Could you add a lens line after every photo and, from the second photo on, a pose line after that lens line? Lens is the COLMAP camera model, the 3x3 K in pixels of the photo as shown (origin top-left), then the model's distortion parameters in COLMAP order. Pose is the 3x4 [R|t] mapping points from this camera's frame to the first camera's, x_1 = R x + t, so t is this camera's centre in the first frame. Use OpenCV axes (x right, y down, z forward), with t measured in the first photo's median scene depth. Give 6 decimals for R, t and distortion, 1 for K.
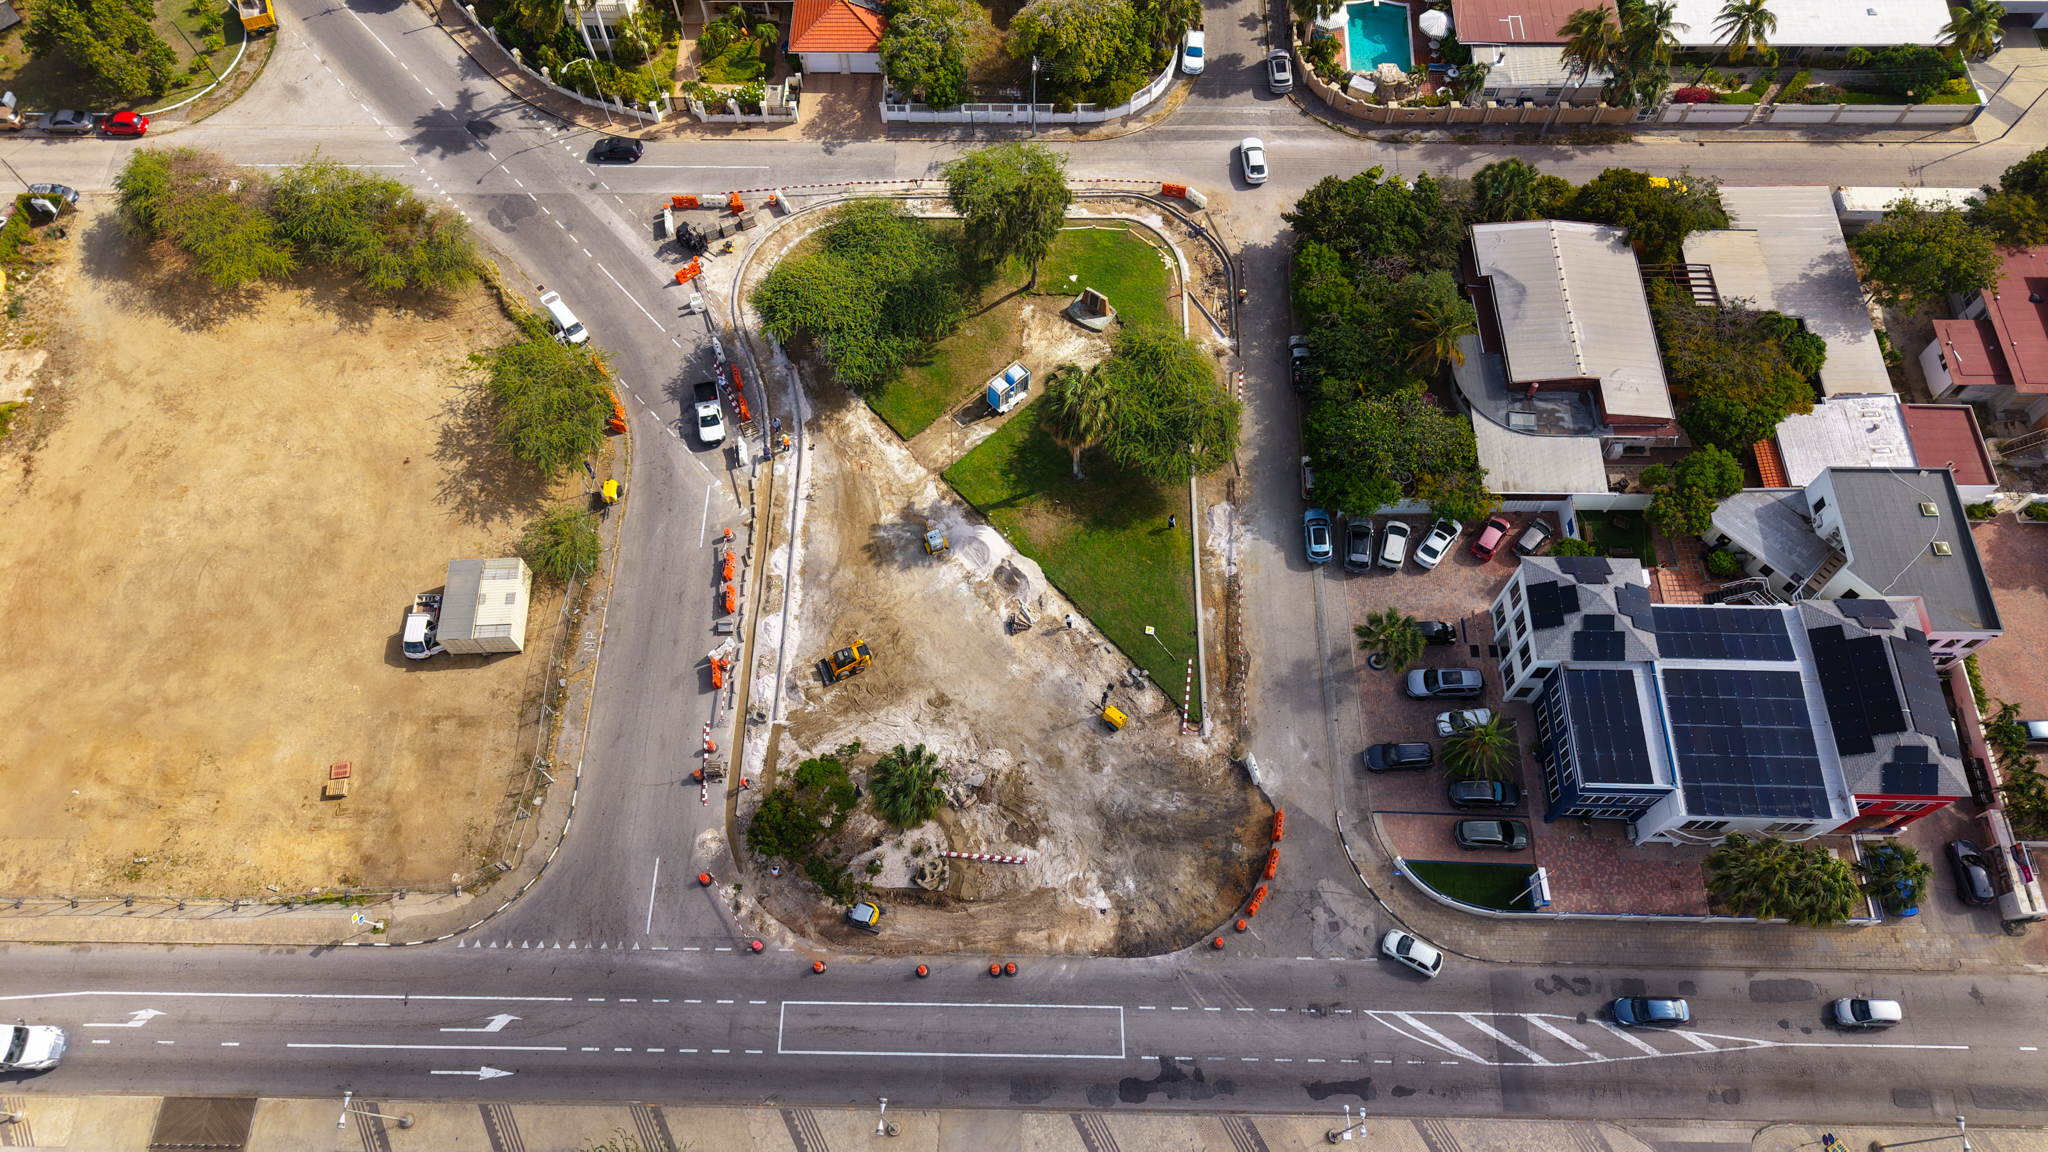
lens RADIAL K [[1375.5, 0, 1029.3], [0, 1375.5, 574.5], [0, 0, 1]] dist [0.028020, -0.036312]
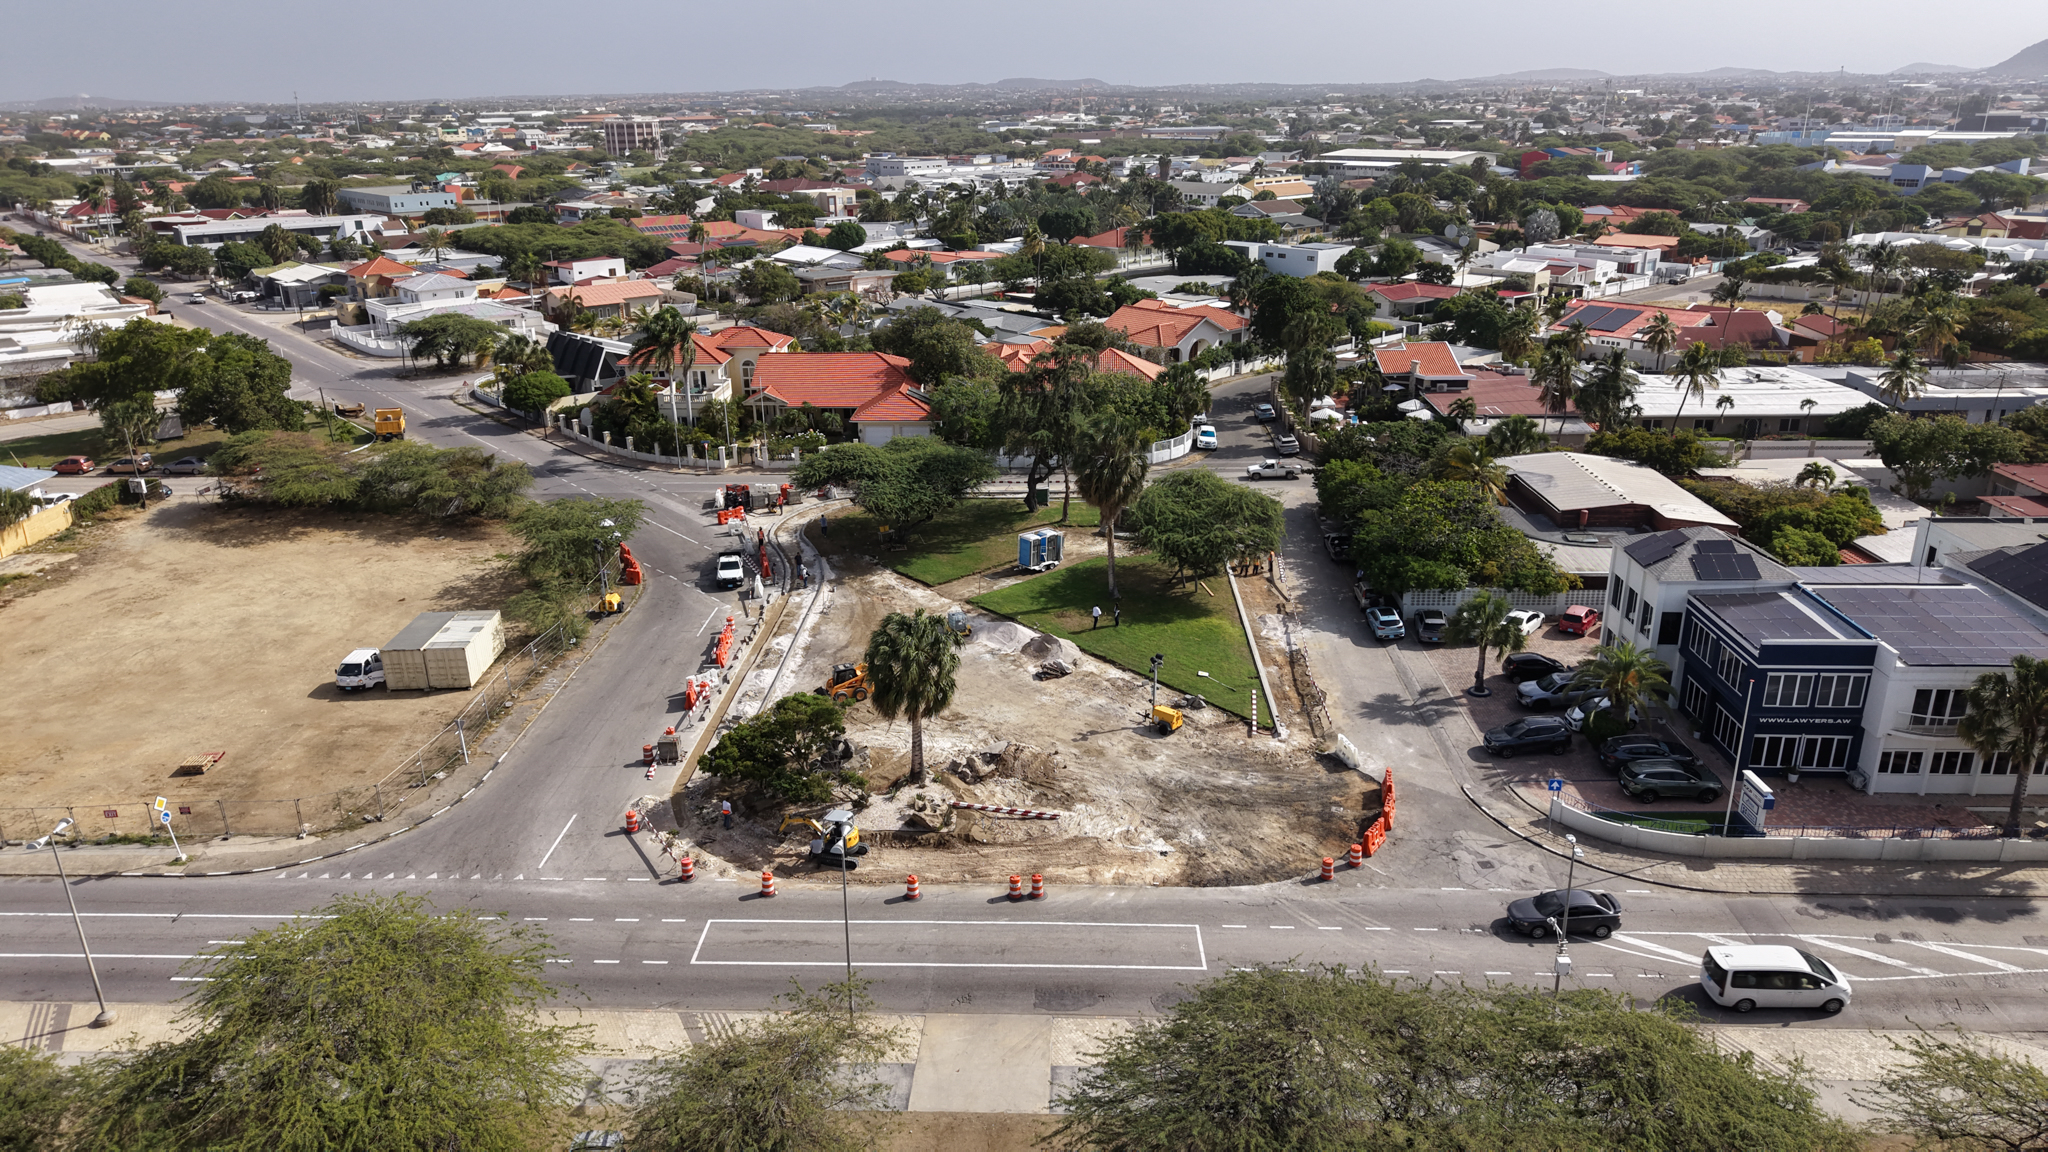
lens RADIAL K [[1375.5, 0, 1024.8], [0, 1375.5, 573.0], [0, 0, 1]] dist [0.028020, -0.036312]
pose [[0.999708, 0.004725, -0.023690, -0.003392], [-0.019974, 0.713255, -0.700619, 0.577967], [0.013586, 0.700888, 0.713142, 0.331447]]
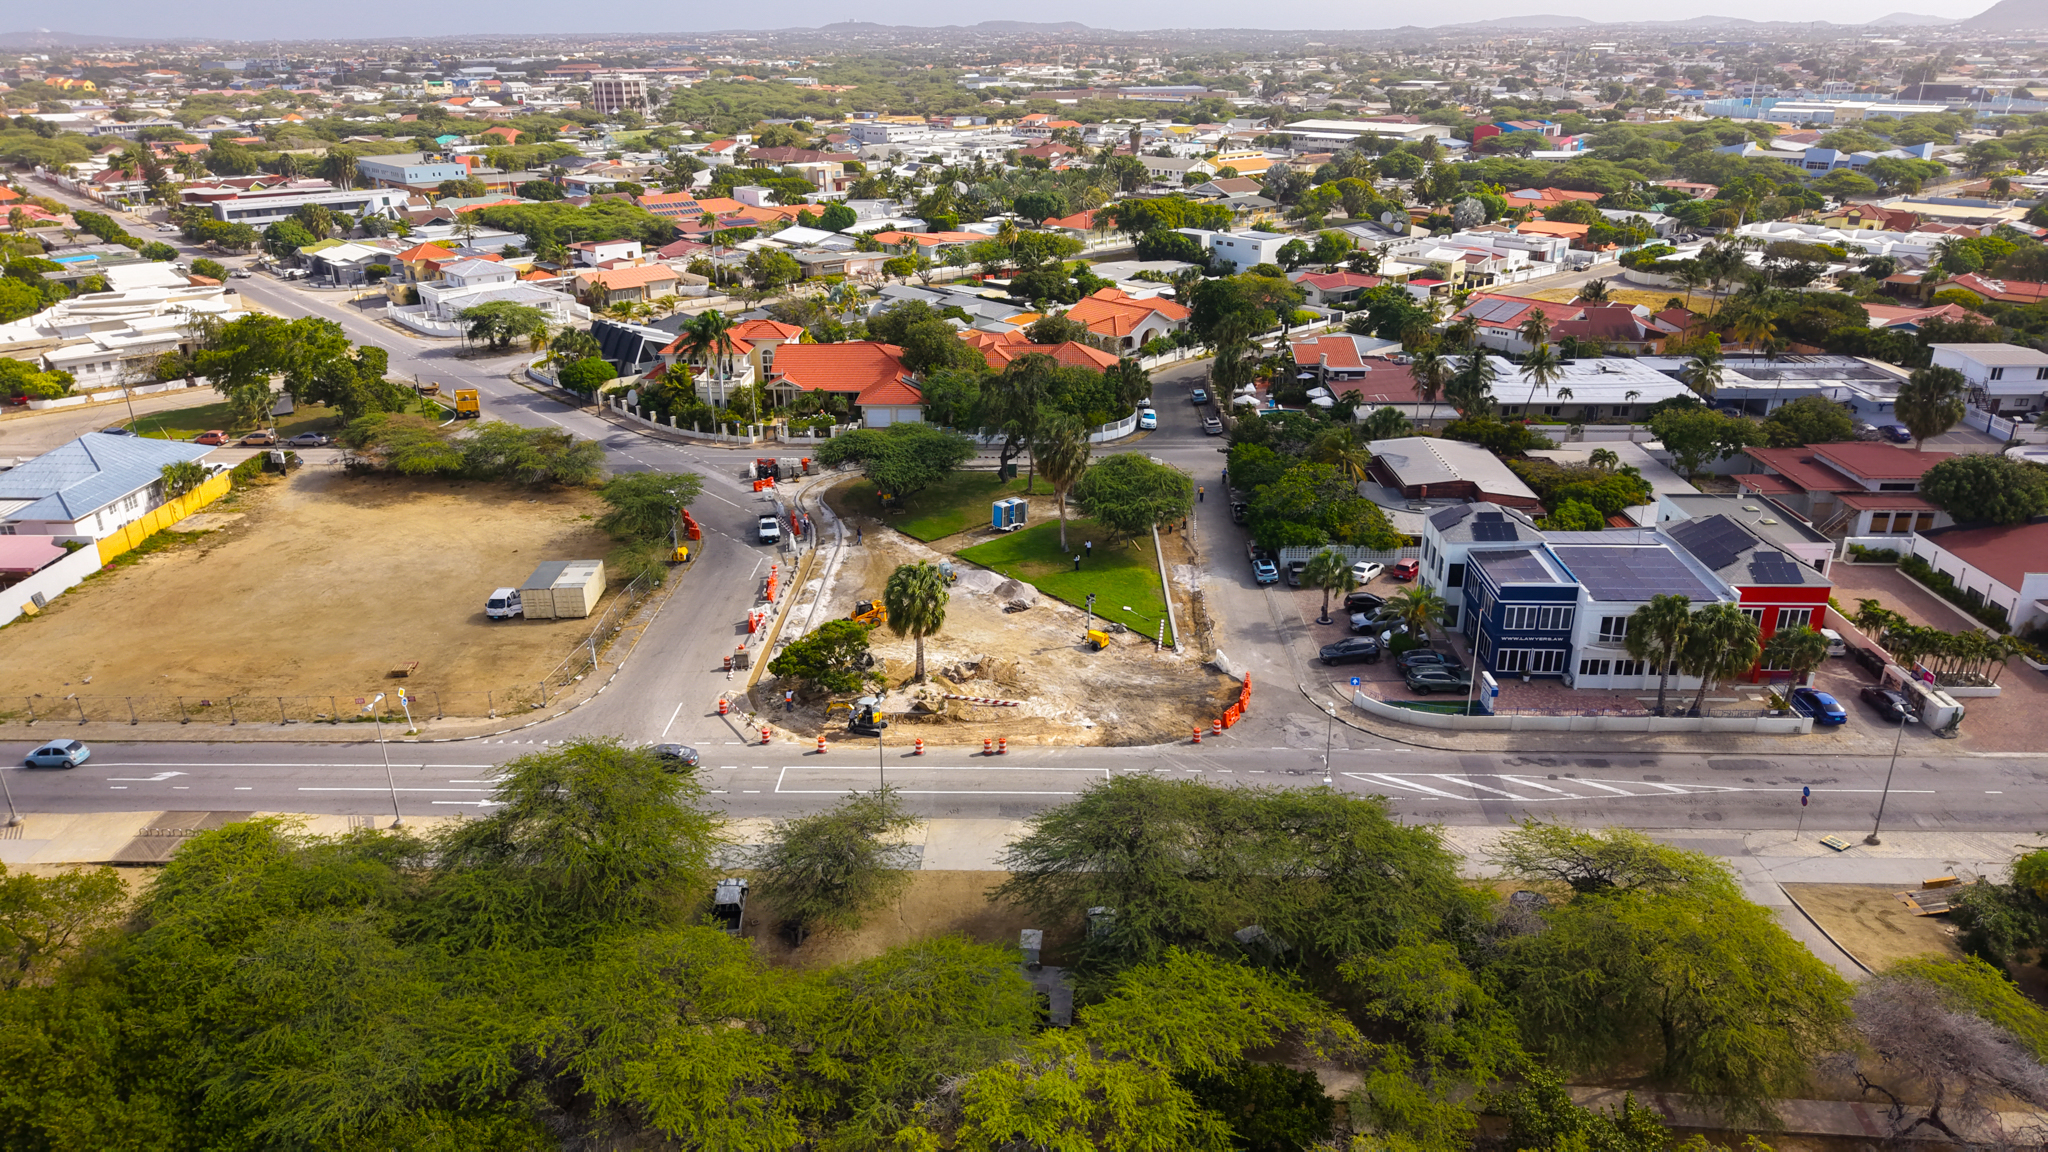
lens RADIAL K [[1375.5, 0, 1028.4], [0, 1375.5, 583.2], [0, 0, 1]] dist [0.028020, -0.036312]
pose [[0.999952, 0.008226, -0.005288, 0.009503], [-0.009654, 0.744155, -0.667938, 0.778565], [-0.001559, 0.667957, 0.744199, 0.112324]]
